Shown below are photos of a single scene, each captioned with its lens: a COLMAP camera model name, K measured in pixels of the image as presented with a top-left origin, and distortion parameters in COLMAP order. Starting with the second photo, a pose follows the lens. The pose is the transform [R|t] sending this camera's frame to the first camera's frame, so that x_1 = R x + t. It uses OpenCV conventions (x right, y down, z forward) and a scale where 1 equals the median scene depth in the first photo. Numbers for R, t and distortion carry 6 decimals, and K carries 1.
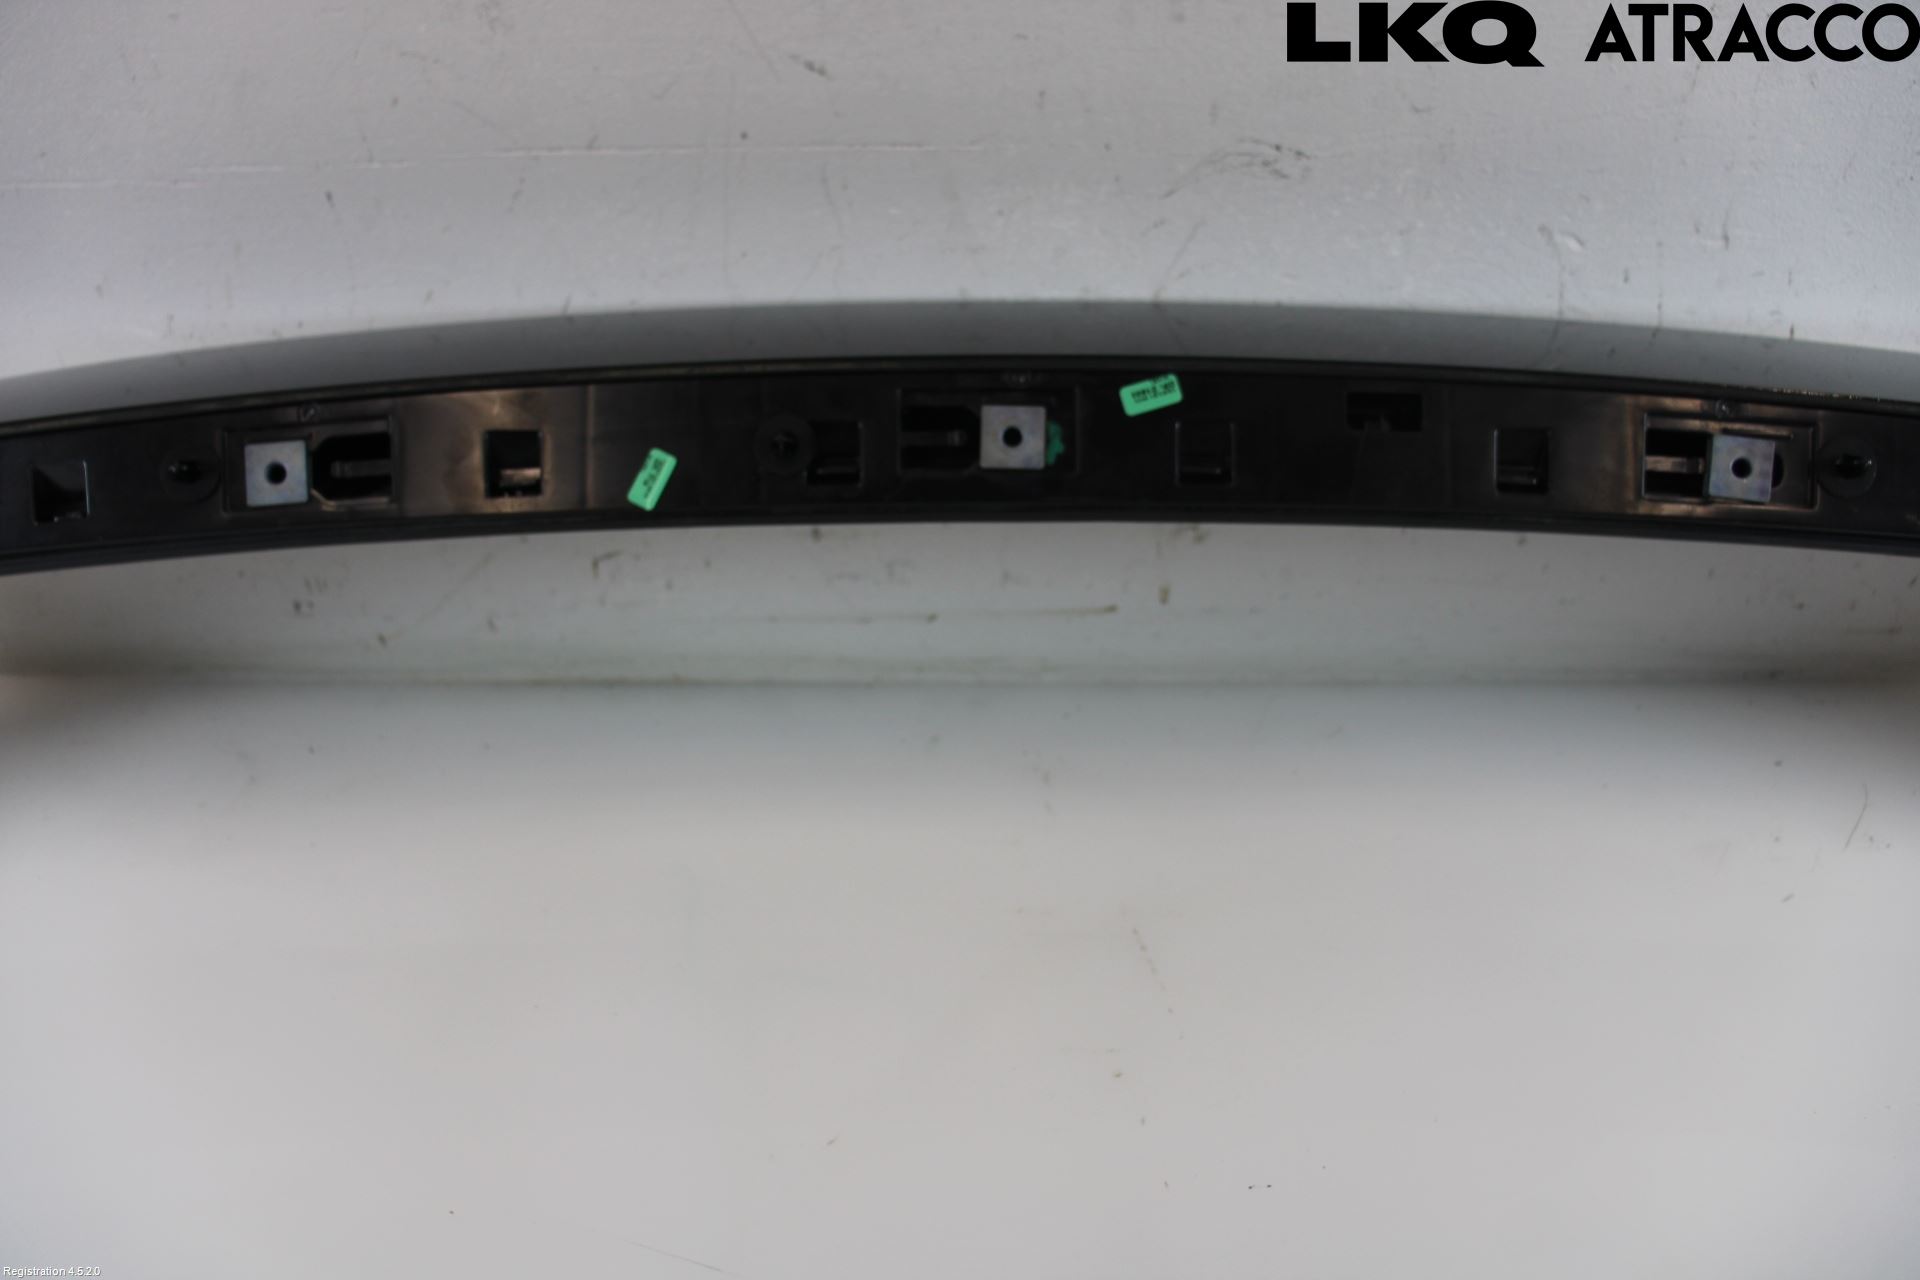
lens RADIAL K [[1564.0, 0, 957.3], [0, 1564.0, 639.4], [0, 0, 1]] dist [-0.168049, 0.144430]
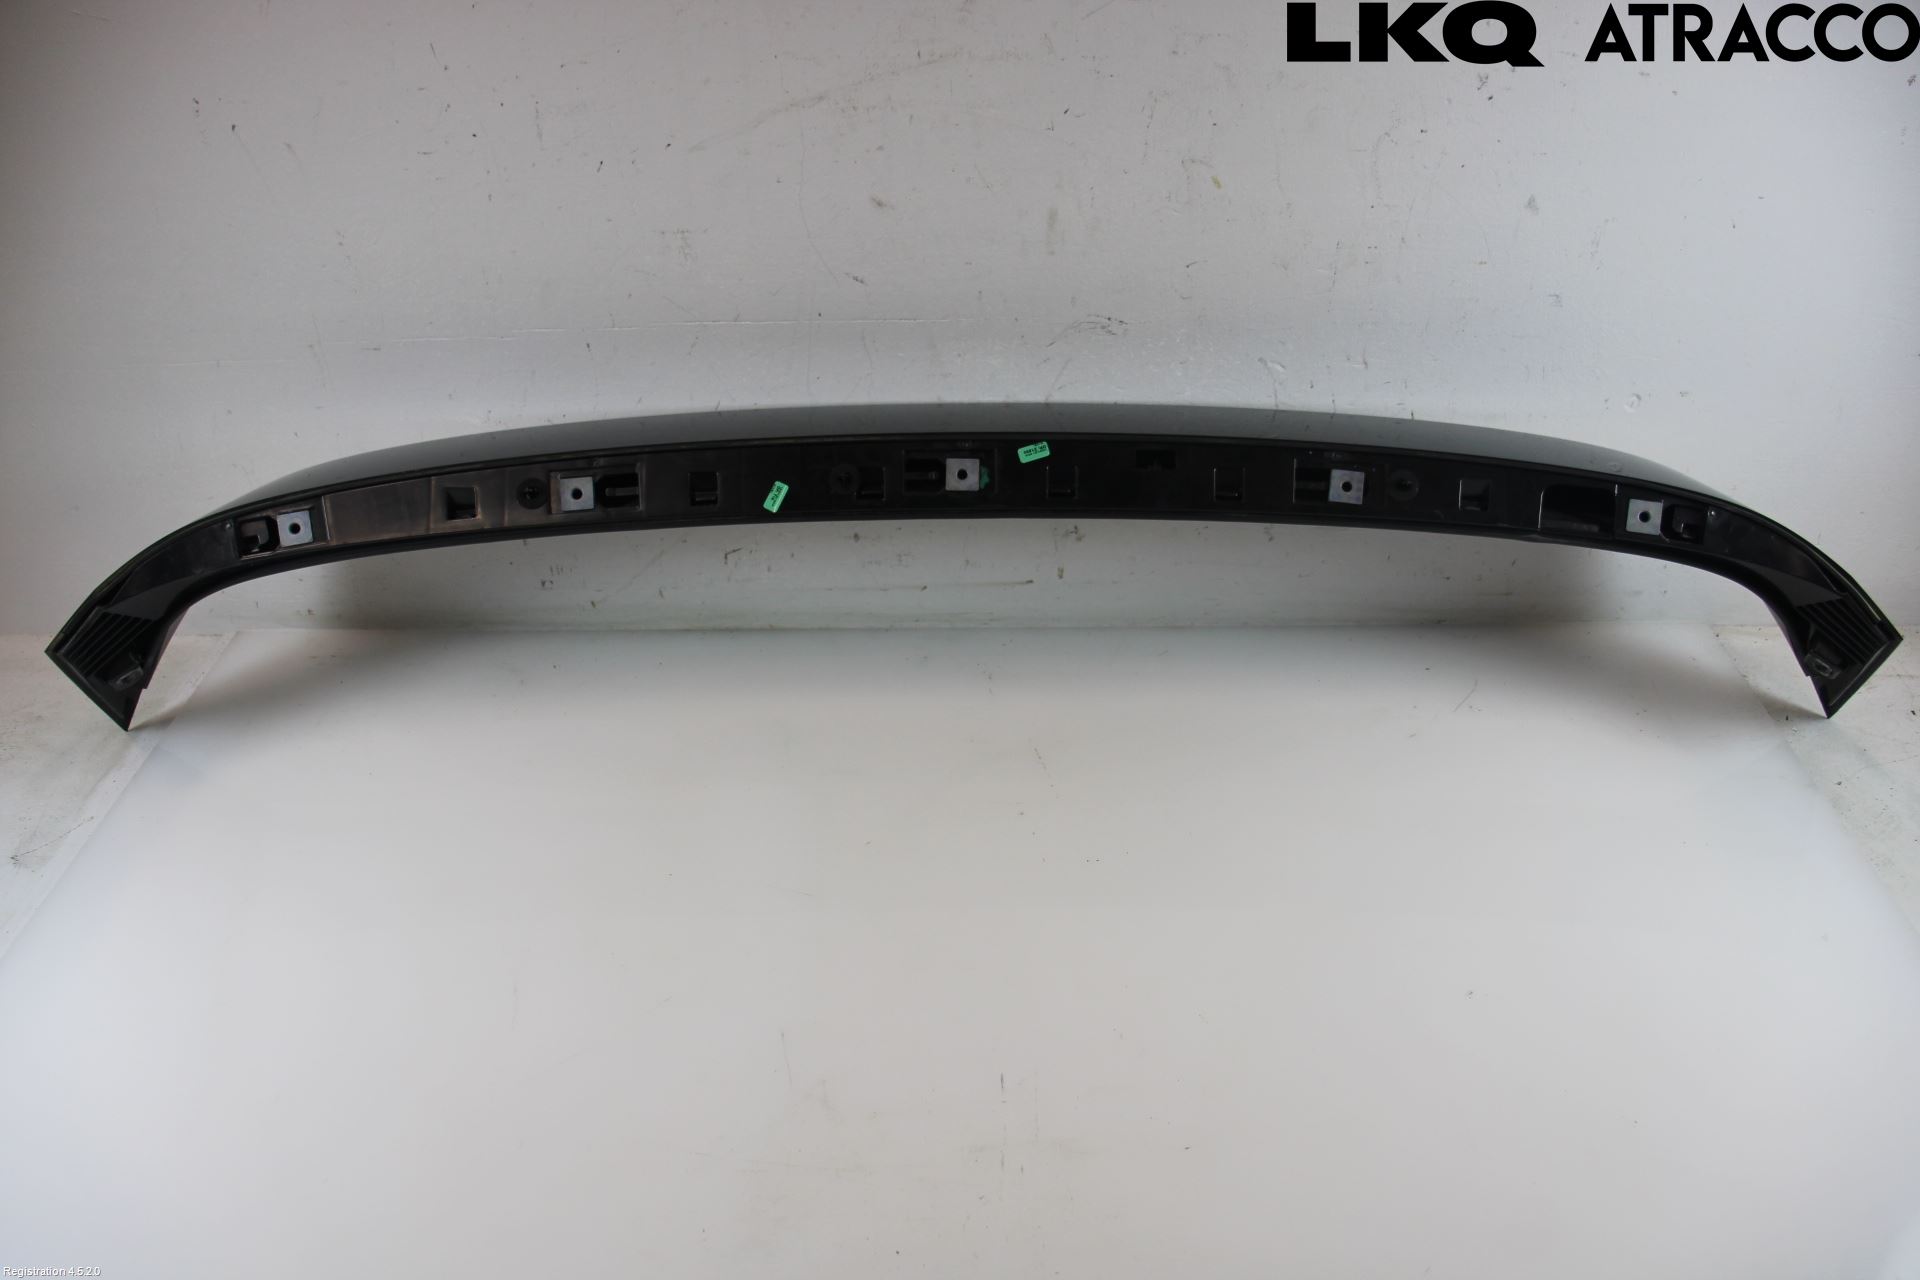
lens RADIAL K [[1607.5, 0, 960.0], [0, 1607.5, 640.0], [0, 0, 1]] dist [-0.175768, 0.187307]
pose [[0.999978, -0.004375, -0.005030, 0.036814], [0.004085, 0.998411, -0.056211, 0.165973], [0.005268, 0.056189, 0.998406, -0.866498]]
